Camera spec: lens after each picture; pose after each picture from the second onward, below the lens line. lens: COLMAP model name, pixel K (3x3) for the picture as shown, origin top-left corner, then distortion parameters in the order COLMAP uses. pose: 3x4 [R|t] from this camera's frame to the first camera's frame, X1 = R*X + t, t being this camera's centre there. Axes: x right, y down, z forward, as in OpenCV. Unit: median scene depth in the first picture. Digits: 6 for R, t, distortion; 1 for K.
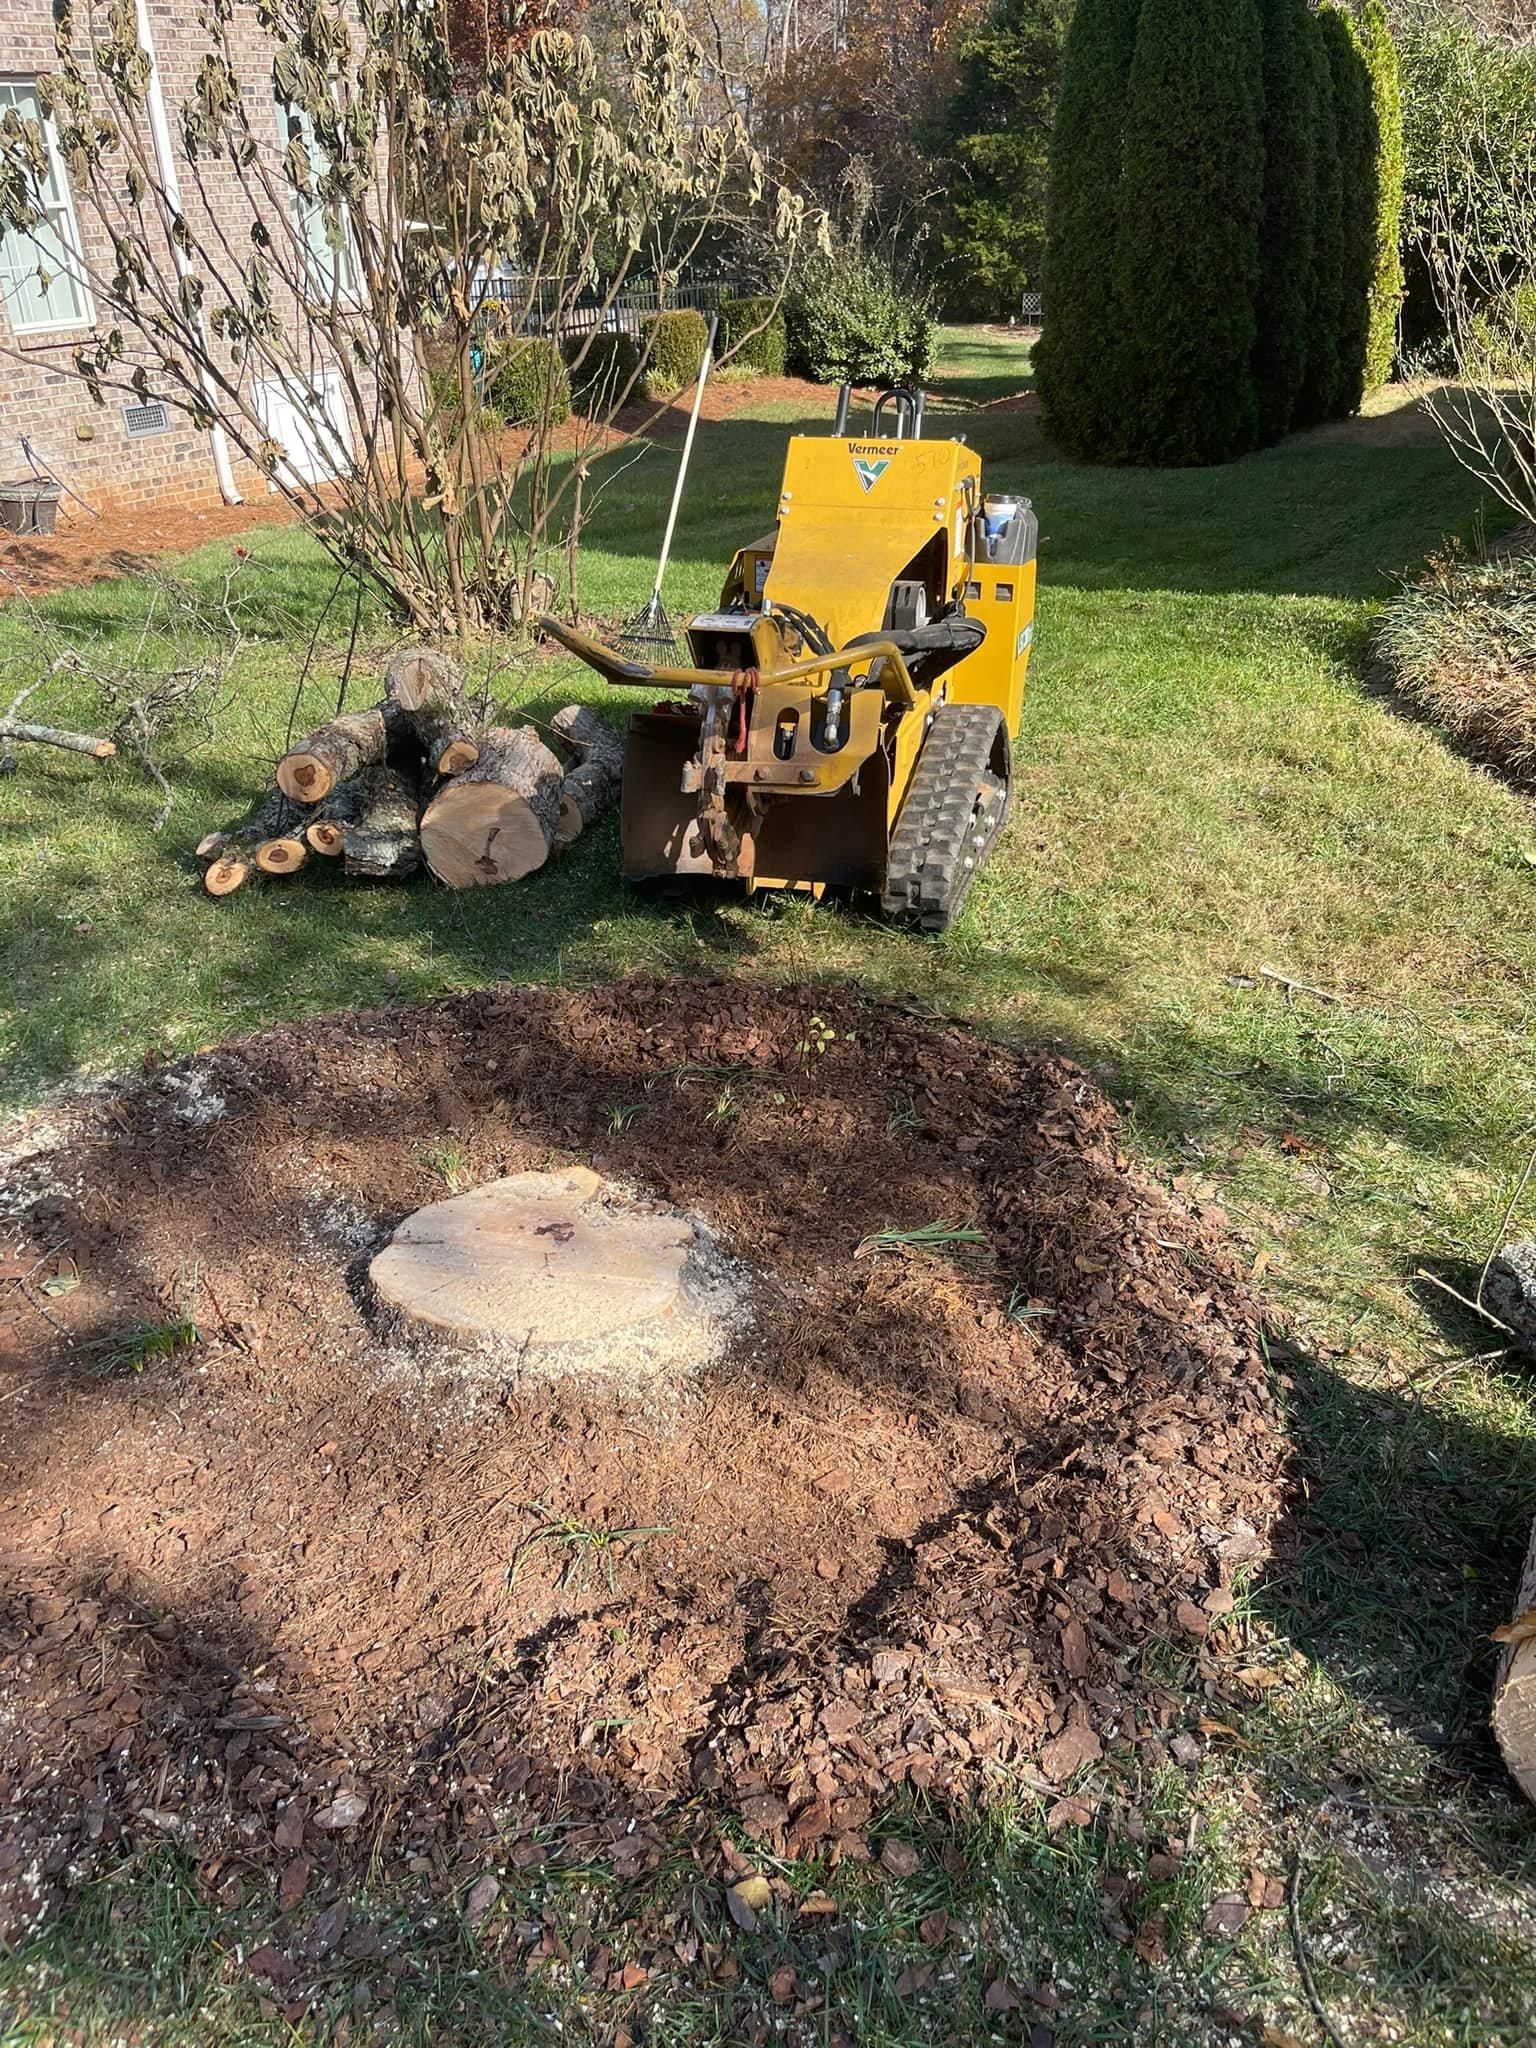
lens RADIAL K [[1559.1, 0, 768.0], [0, 1559.1, 1024.0], [0, 0, 1]] dist [0.082312, -0.123021]
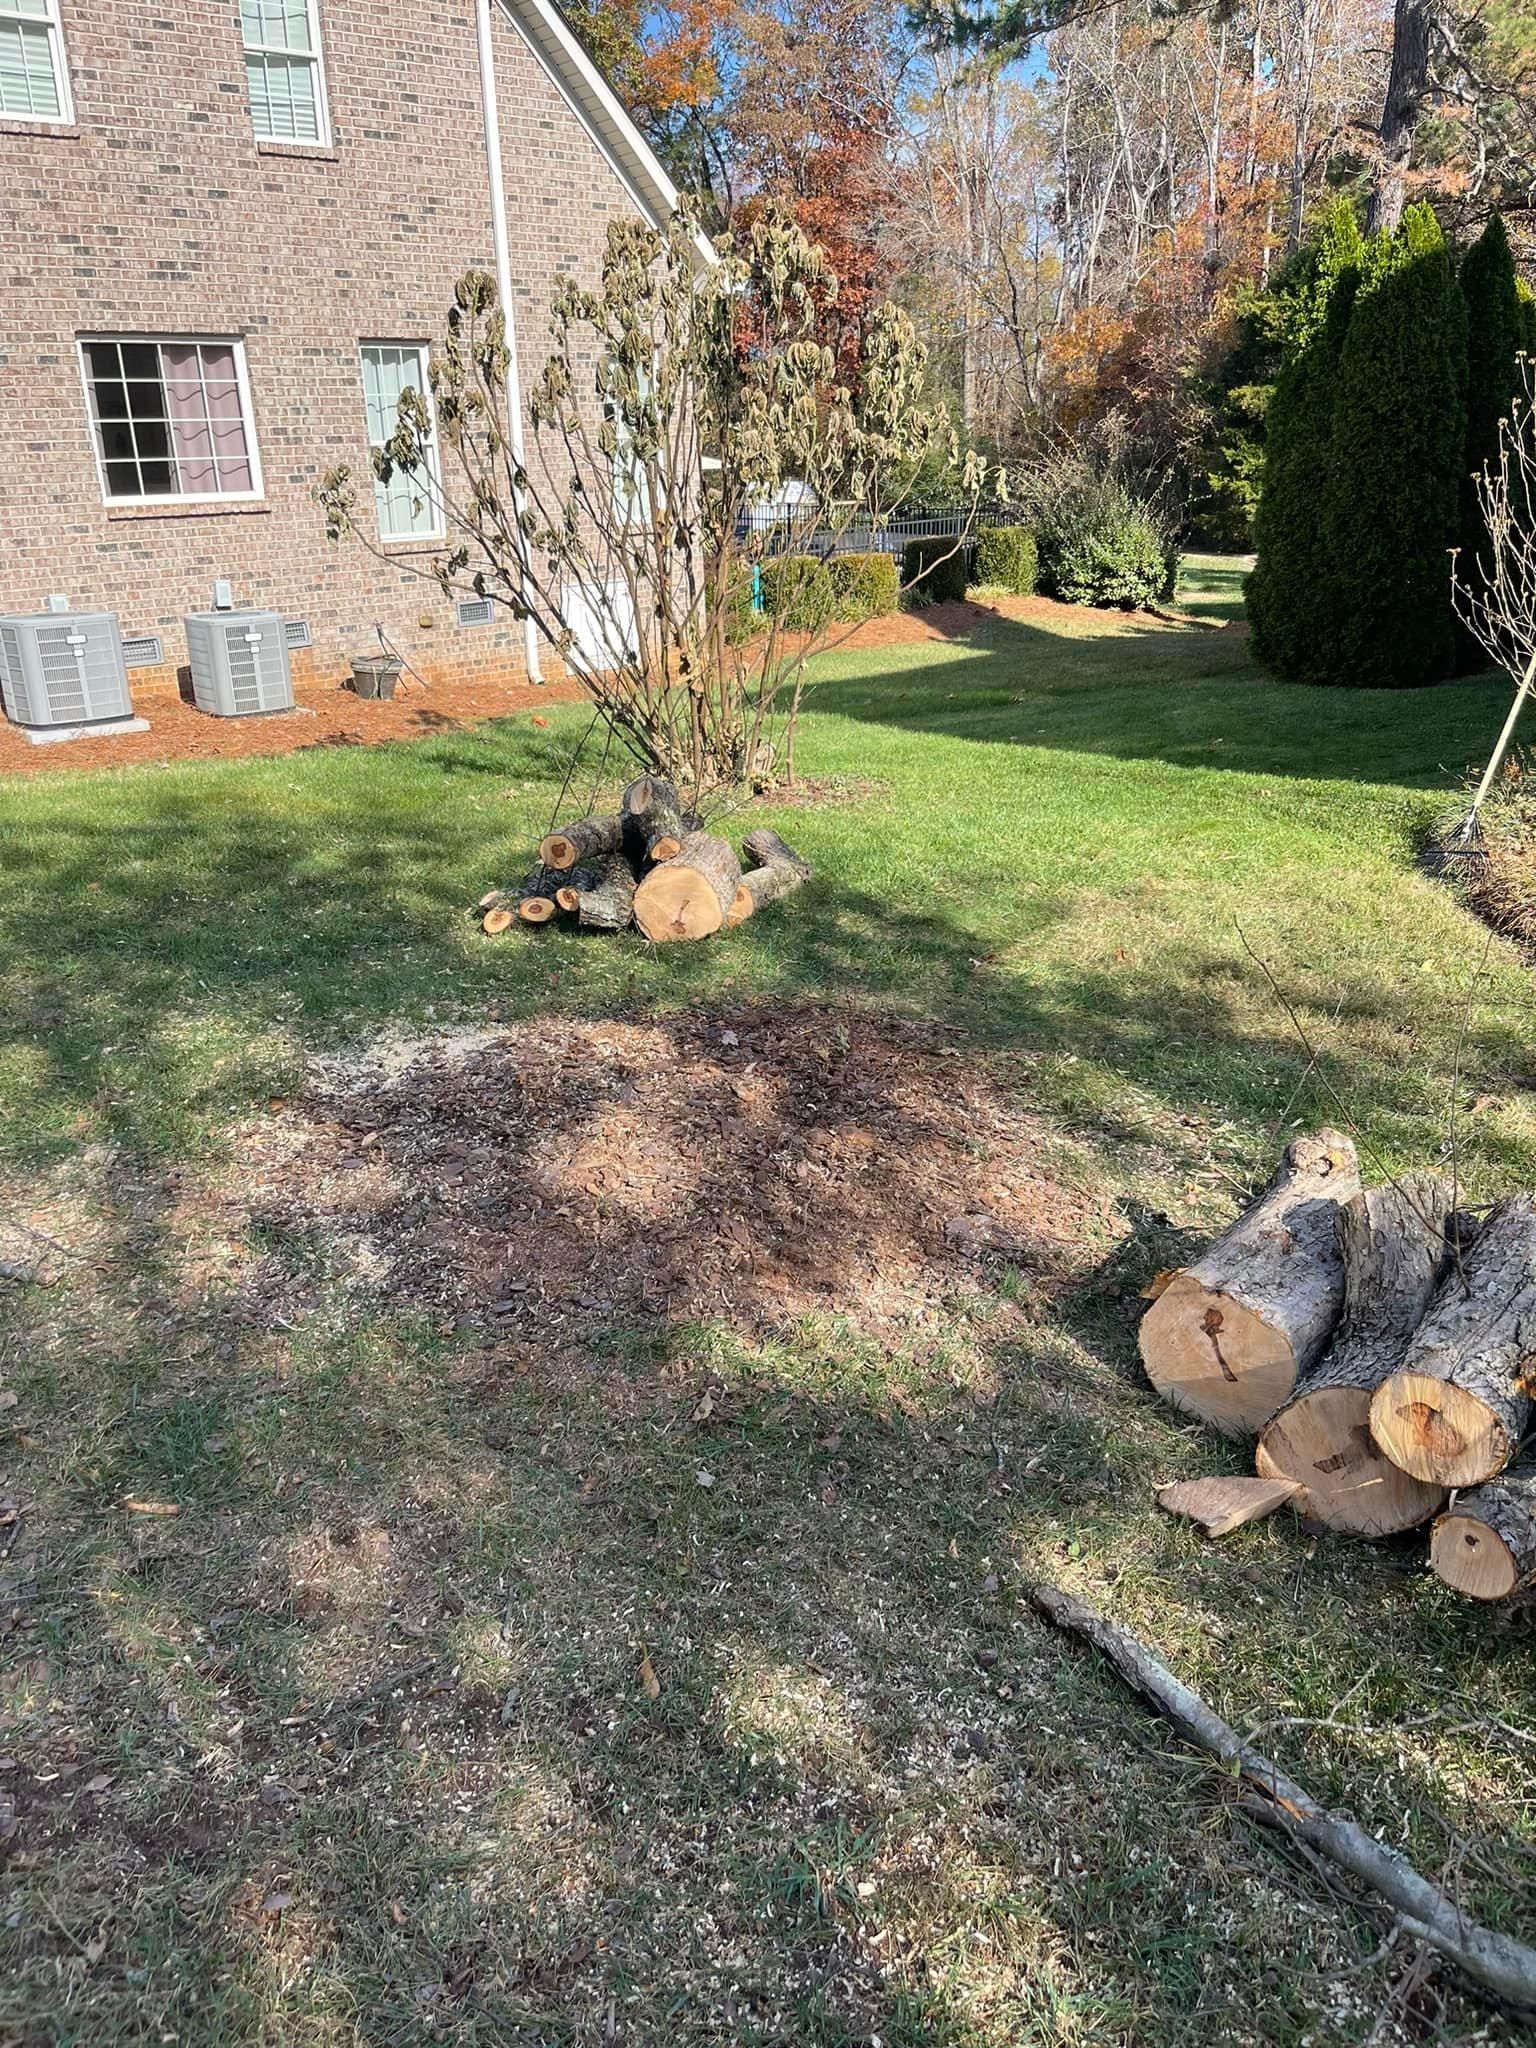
lens RADIAL K [[1559.3, 0, 768.0], [0, 1559.3, 1024.0], [0, 0, 1]] dist [0.005071, -0.001156]
pose [[0.984968, 0.077808, -0.154220, 0.069118], [-0.095516, 0.989226, -0.110947, 0.076368], [0.143925, 0.124010, 0.981788, -0.194066]]
